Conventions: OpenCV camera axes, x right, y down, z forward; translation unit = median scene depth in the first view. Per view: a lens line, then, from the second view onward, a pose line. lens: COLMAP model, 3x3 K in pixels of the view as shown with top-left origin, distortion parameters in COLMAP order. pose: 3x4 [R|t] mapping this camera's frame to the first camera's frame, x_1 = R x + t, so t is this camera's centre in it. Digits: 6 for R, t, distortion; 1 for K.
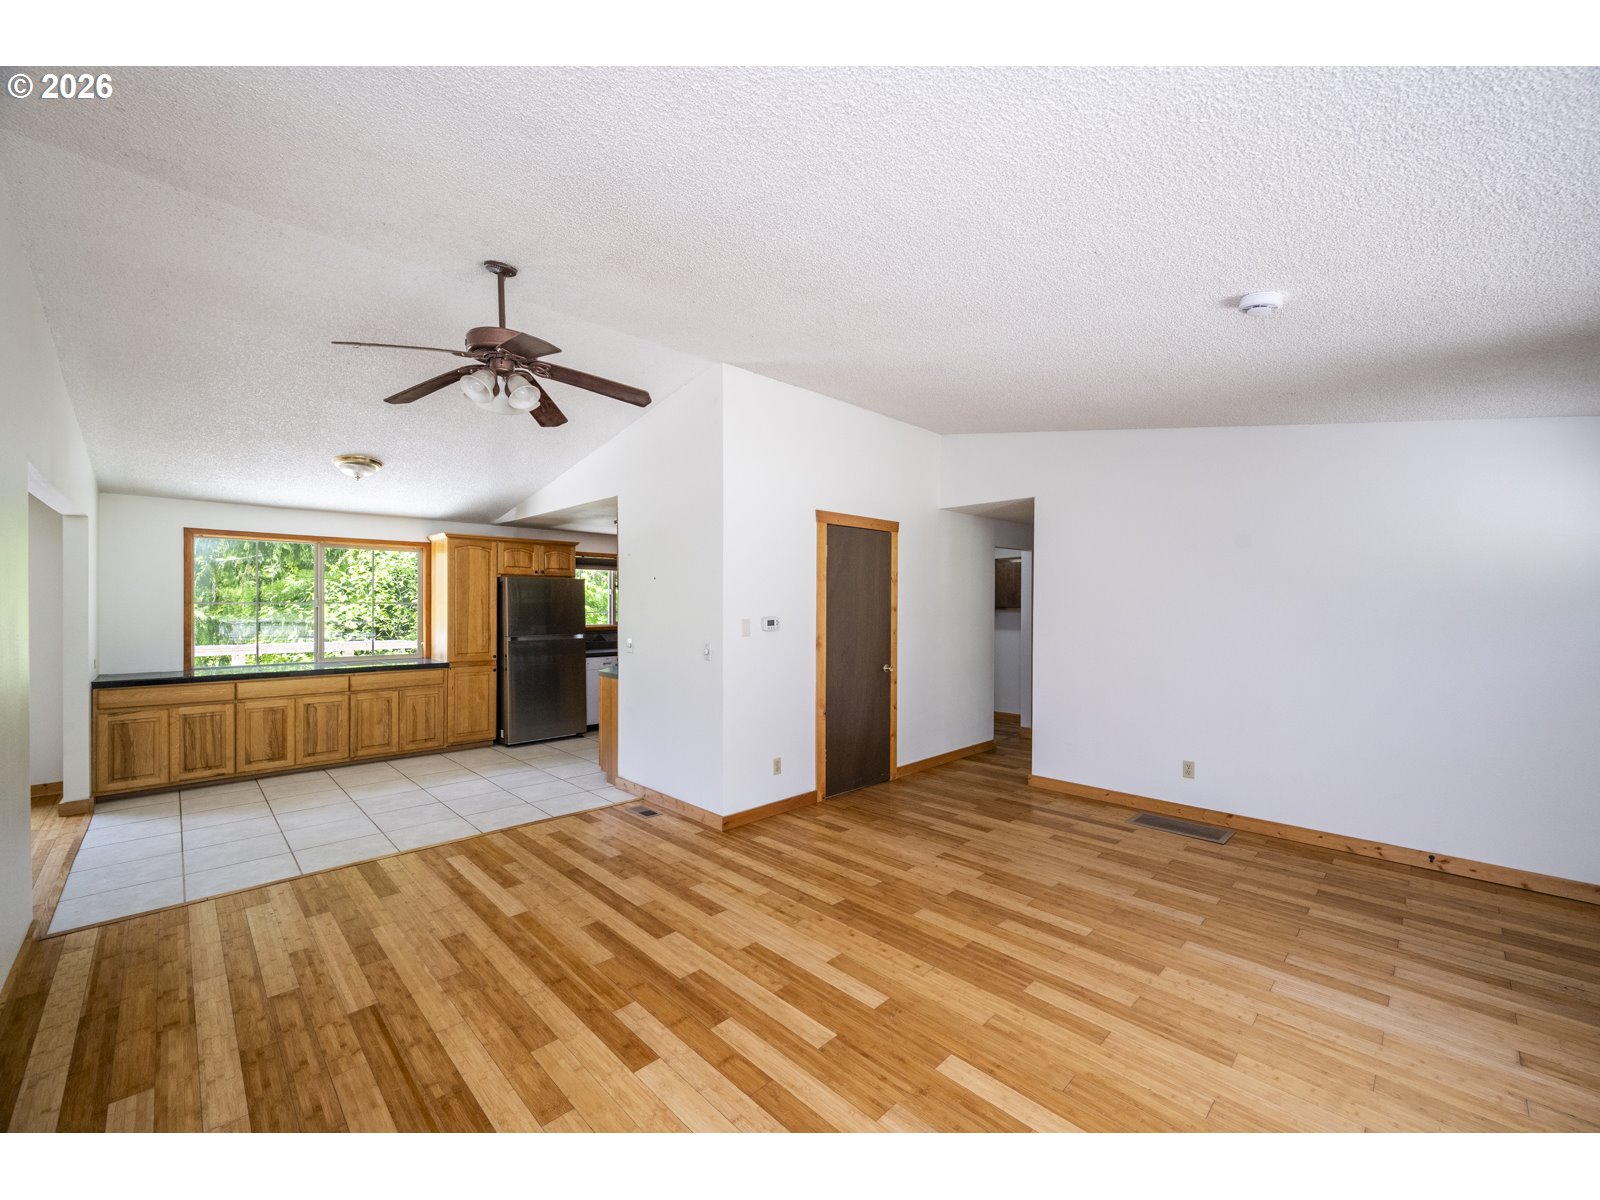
lens RADIAL K [[633.8, 0, 802.7], [0, 633.8, 605.0], [0, 0, 1]] dist [-0.003563, -0.000569]
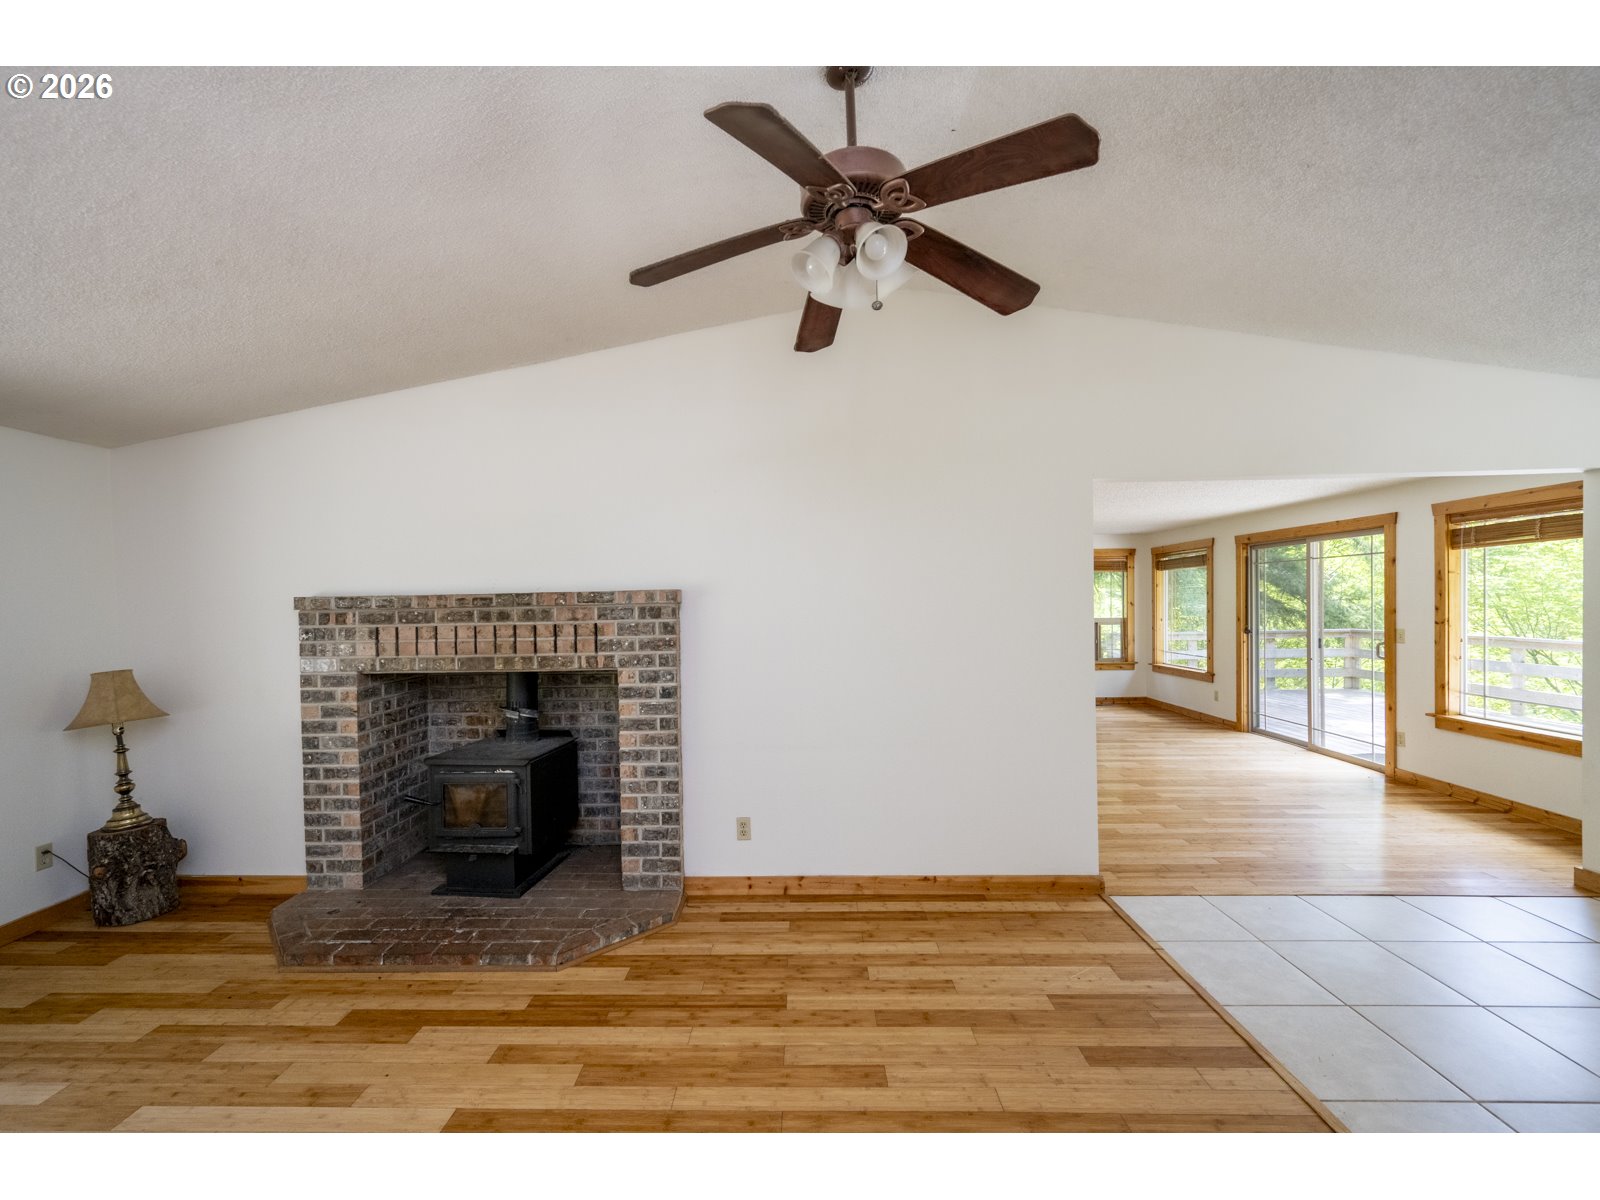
lens RADIAL K [[662.2, 0, 787.3], [0, 662.2, 614.4], [0, 0, 1]] dist [0.003789, 0.000106]
pose [[-0.727865, 0.021804, -0.685373, 0.027978], [0.016524, 0.999762, 0.014257, -0.008998], [0.685521, -0.000947, -0.728052, 1.449415]]
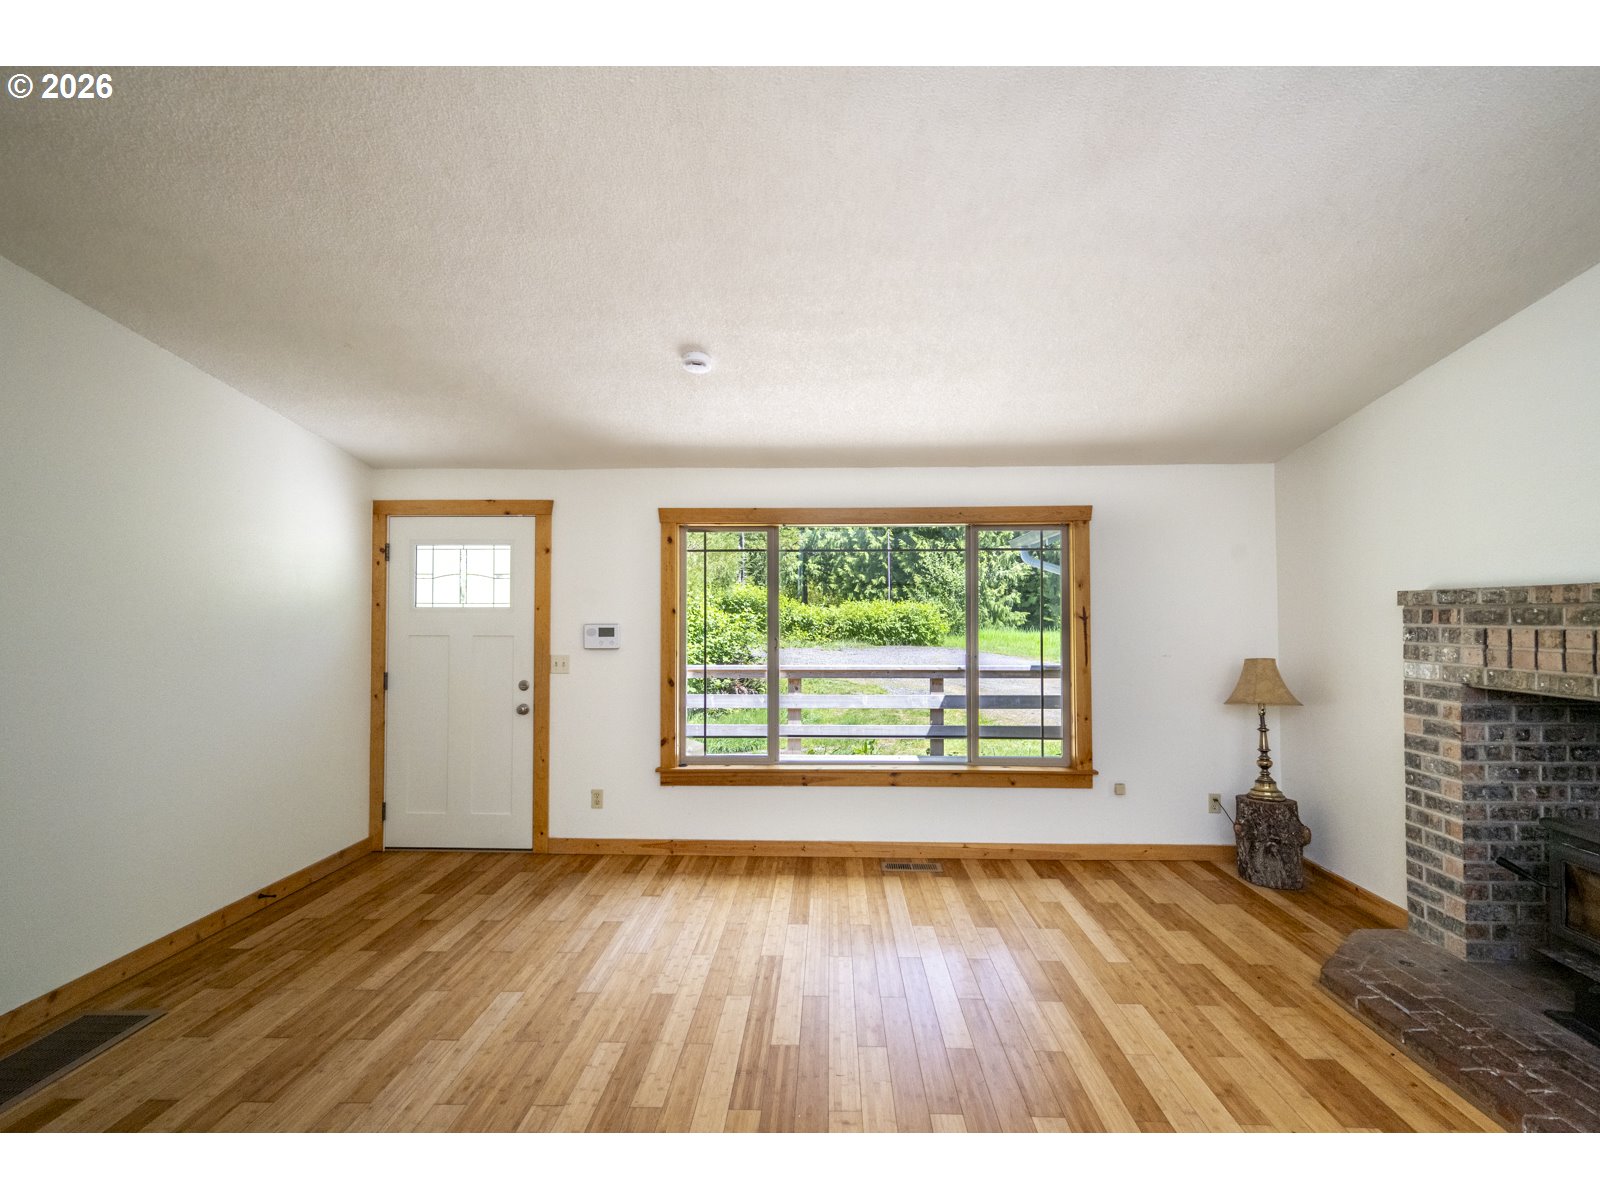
lens RADIAL K [[722.8, 0, 802.1], [0, 722.8, 595.8], [0, 0, 1]] dist [-0.003391, -0.000393]
pose [[-0.687741, 0.017072, 0.725755, -0.340380], [-0.003156, 0.999644, -0.026505, 0.003749], [-0.725949, -0.020519, -0.687442, 1.447540]]
